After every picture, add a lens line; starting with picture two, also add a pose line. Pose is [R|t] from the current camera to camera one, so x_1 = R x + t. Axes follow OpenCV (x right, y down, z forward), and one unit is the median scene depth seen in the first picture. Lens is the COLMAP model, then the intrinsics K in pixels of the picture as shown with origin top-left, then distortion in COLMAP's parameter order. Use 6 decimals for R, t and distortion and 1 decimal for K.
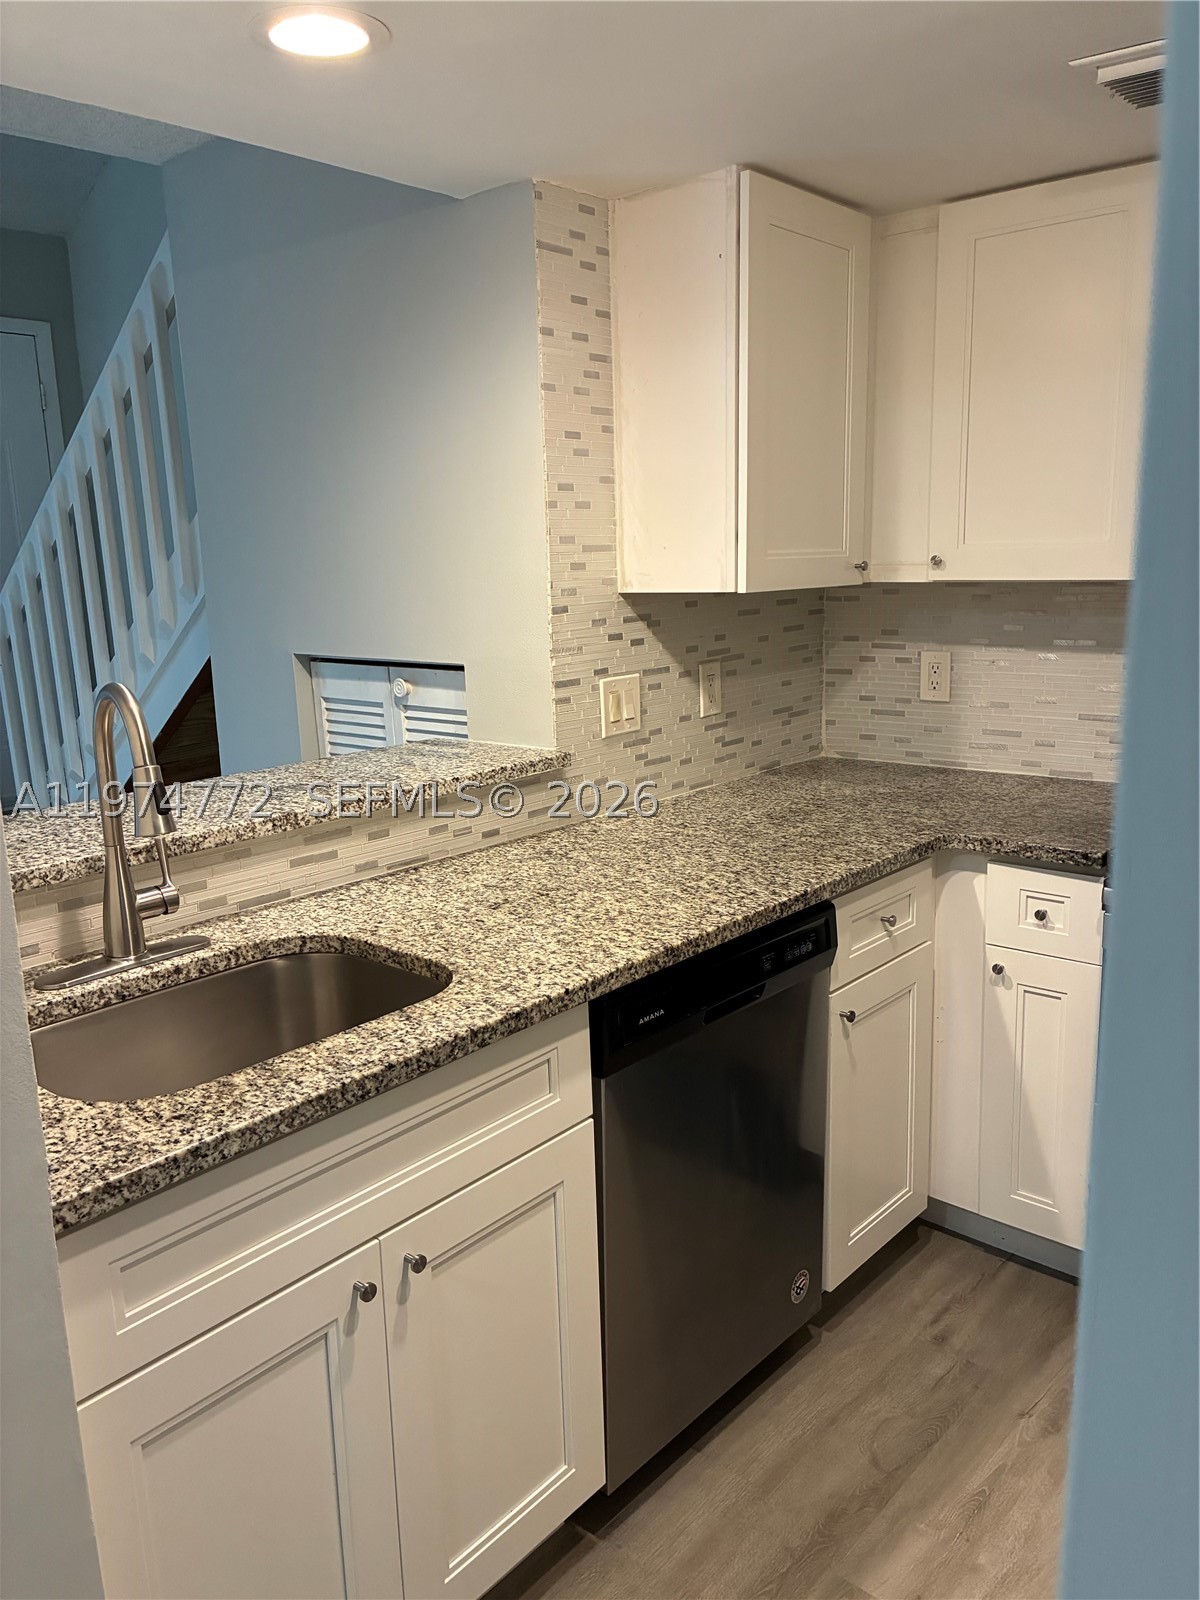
lens RADIAL K [[1213.3, 0, 595.3], [0, 1213.3, 801.2], [0, 0, 1]] dist [0.042088, -0.059086]
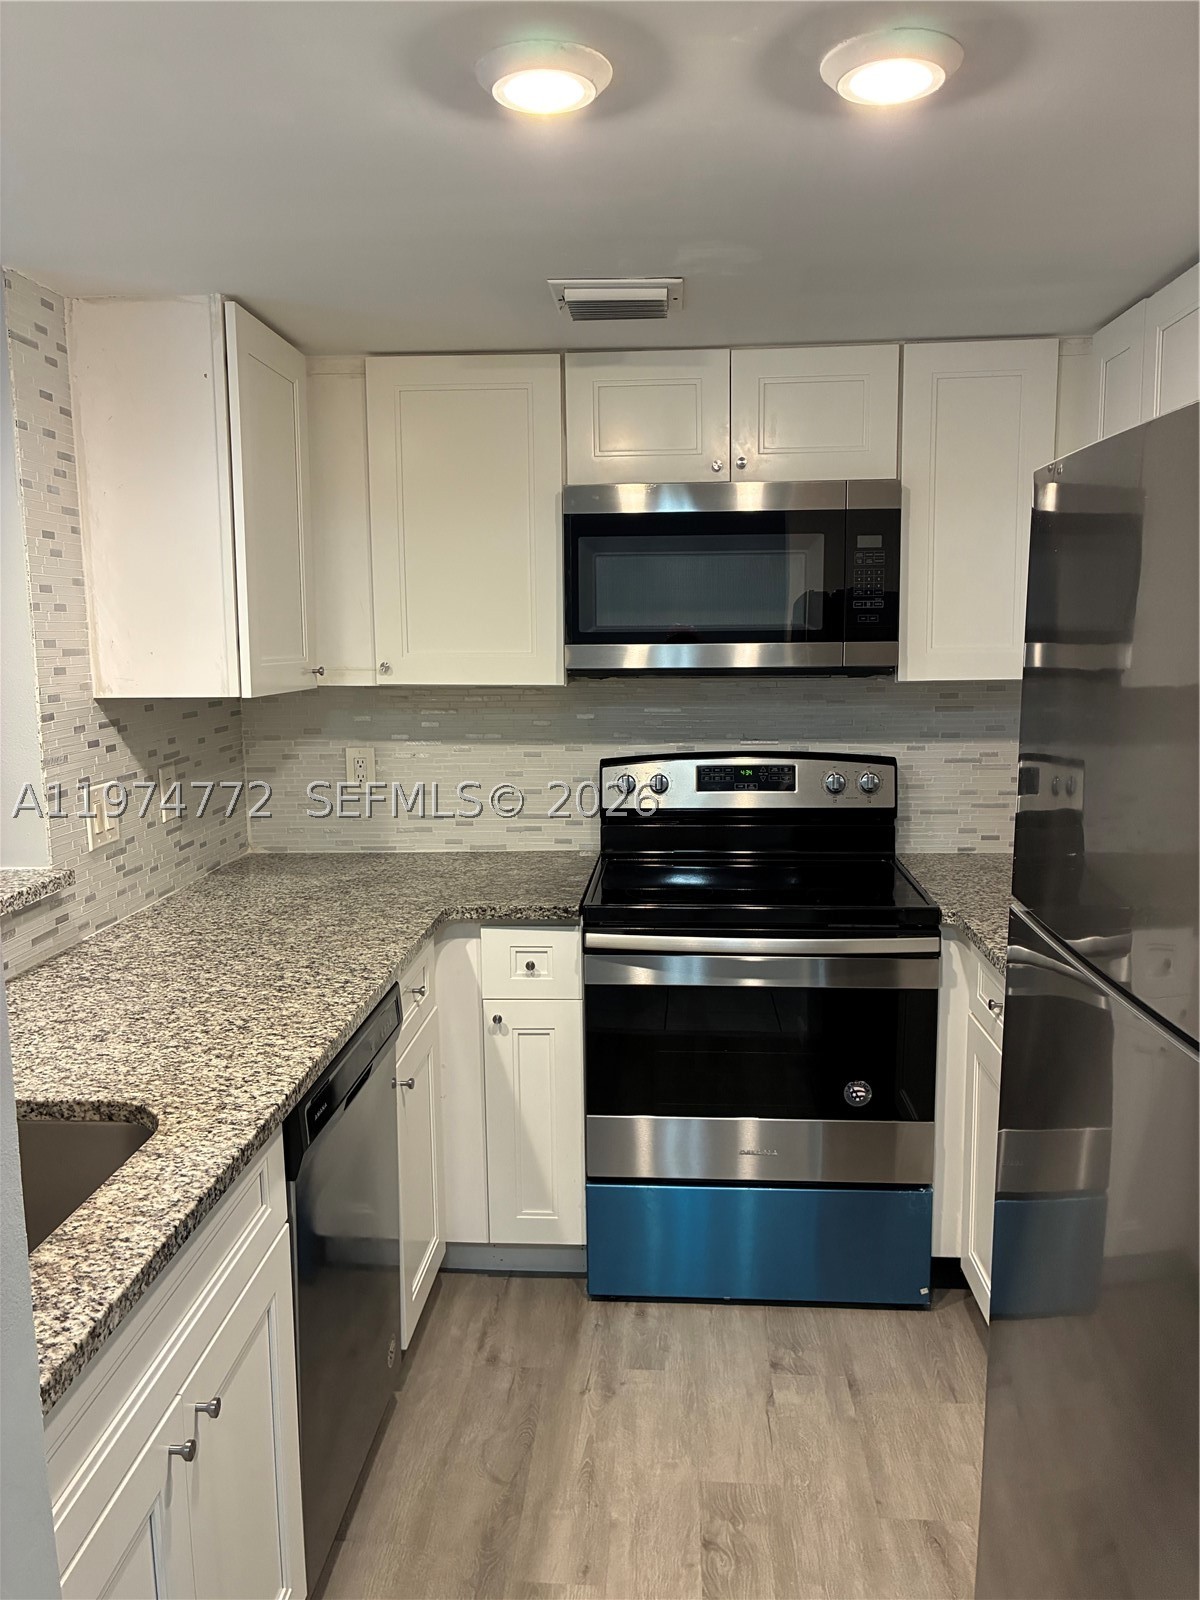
lens RADIAL K [[1213.3, 0, 605.4], [0, 1213.3, 810.9], [0, 0, 1]] dist [0.042088, -0.059086]
pose [[0.789024, -0.069698, 0.610396, -0.276827], [0.109745, 0.993554, -0.028412, -0.014201], [-0.604481, 0.089406, 0.791586, 0.010779]]
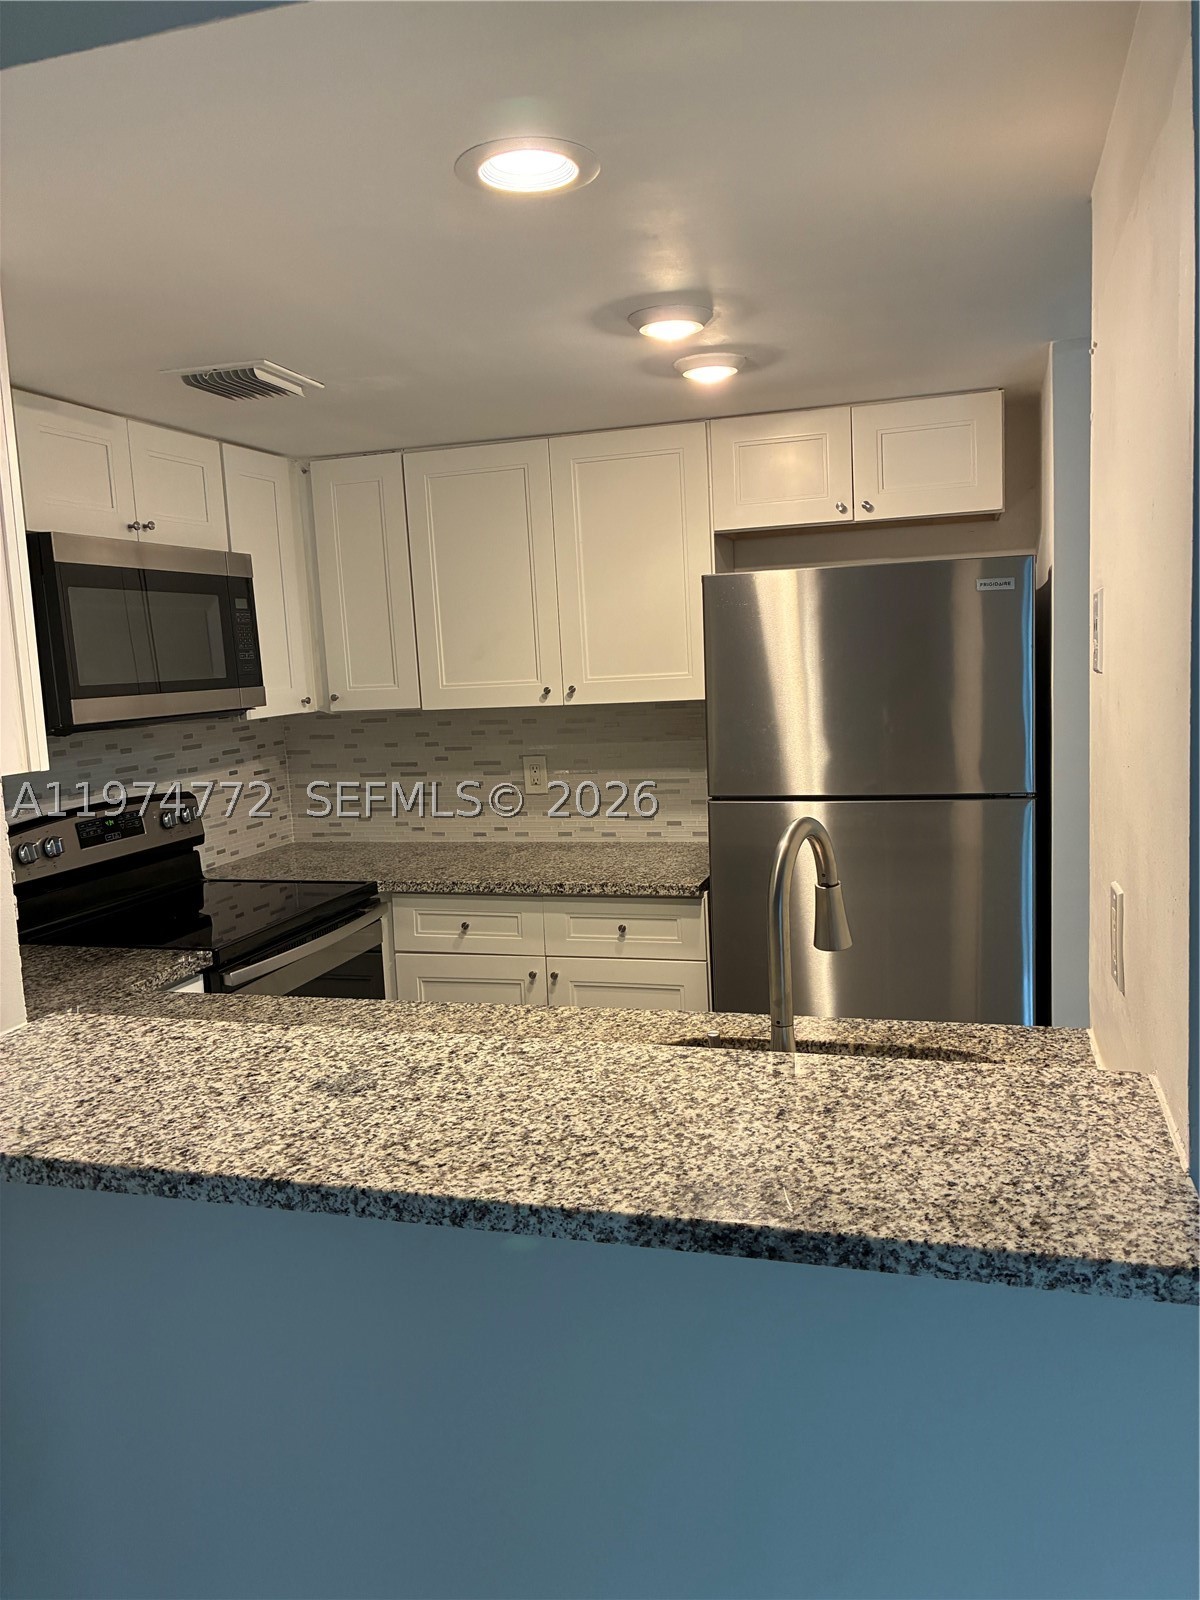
lens RADIAL K [[1213.3, 0, 588.4], [0, 1213.3, 796.7], [0, 0, 1]] dist [0.042088, -0.059086]
pose [[-0.411141, -0.062032, 0.909459, -0.790263], [0.240603, 0.954918, 0.173902, -0.212527], [-0.879246, 0.290316, -0.377681, 1.000690]]
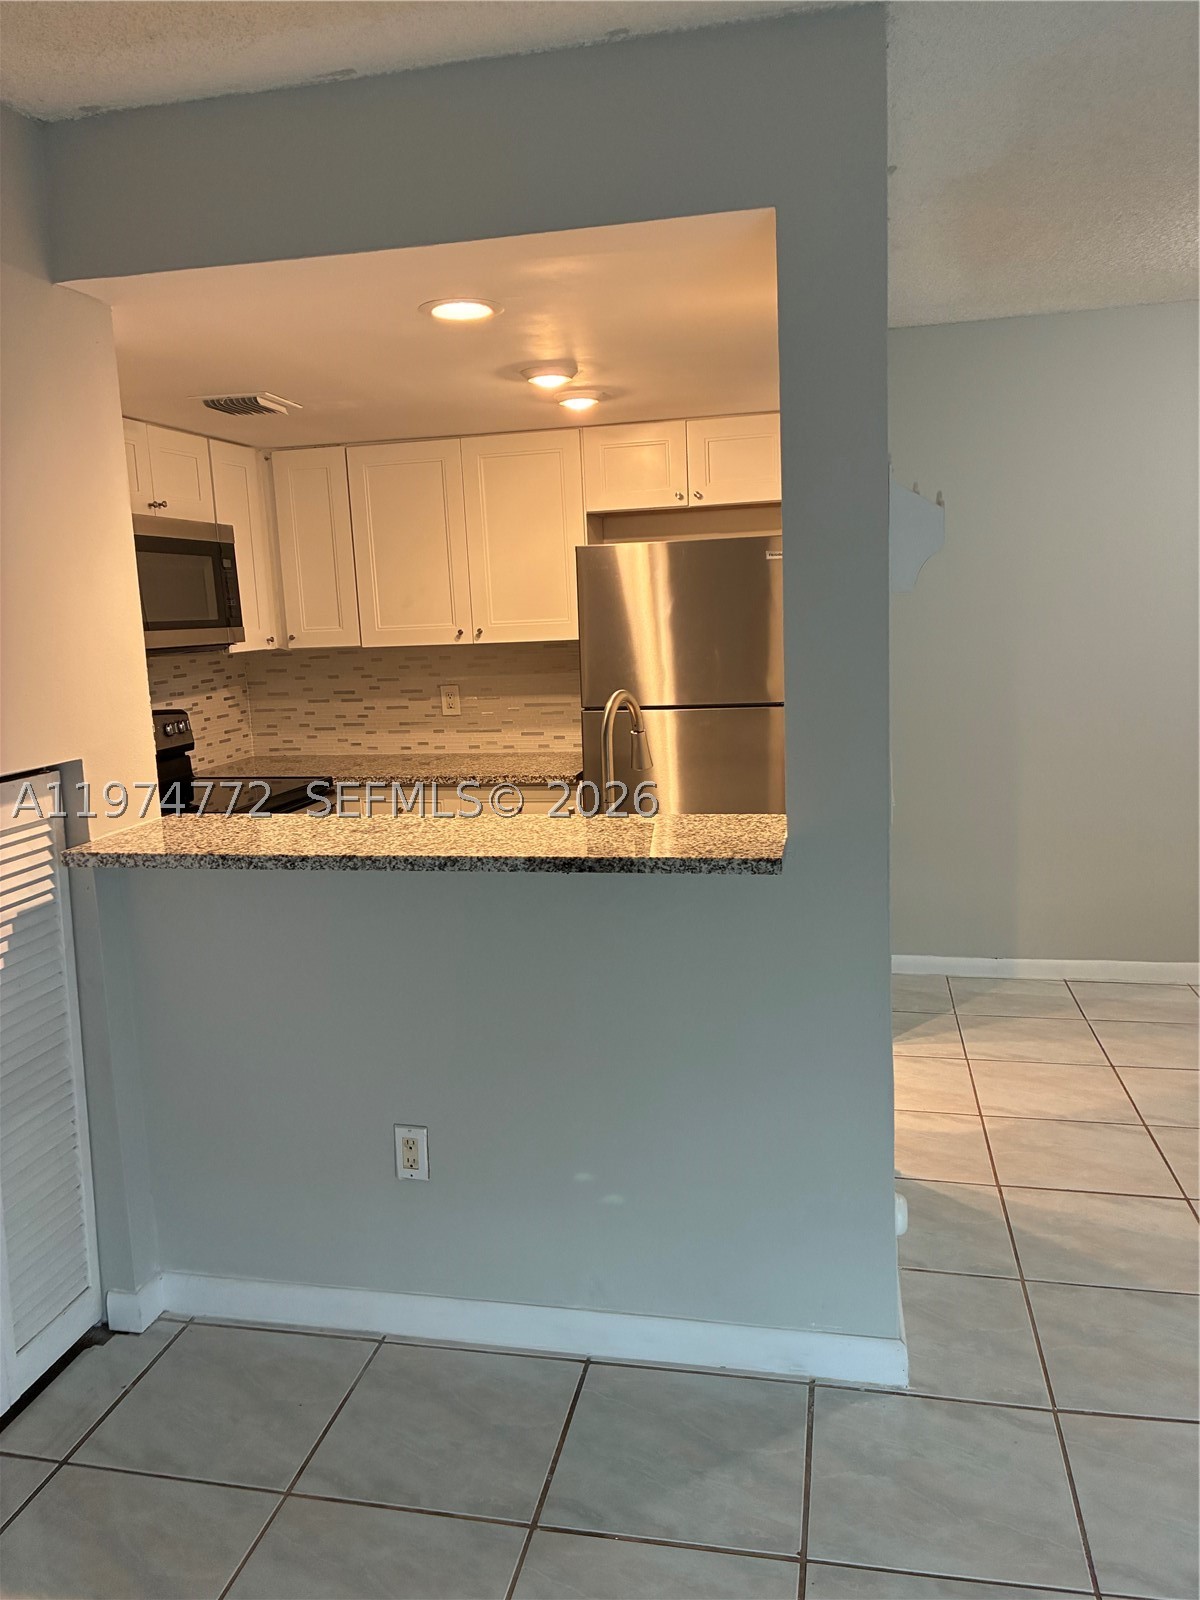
lens RADIAL K [[1213.3, 0, 598.3], [0, 1213.3, 796.6], [0, 0, 1]] dist [0.042088, -0.059086]
pose [[-0.495174, -0.086692, 0.864458, -1.238613], [0.227808, 0.947238, 0.225485, -0.230063], [-0.838395, 0.308585, -0.449298, 1.224034]]
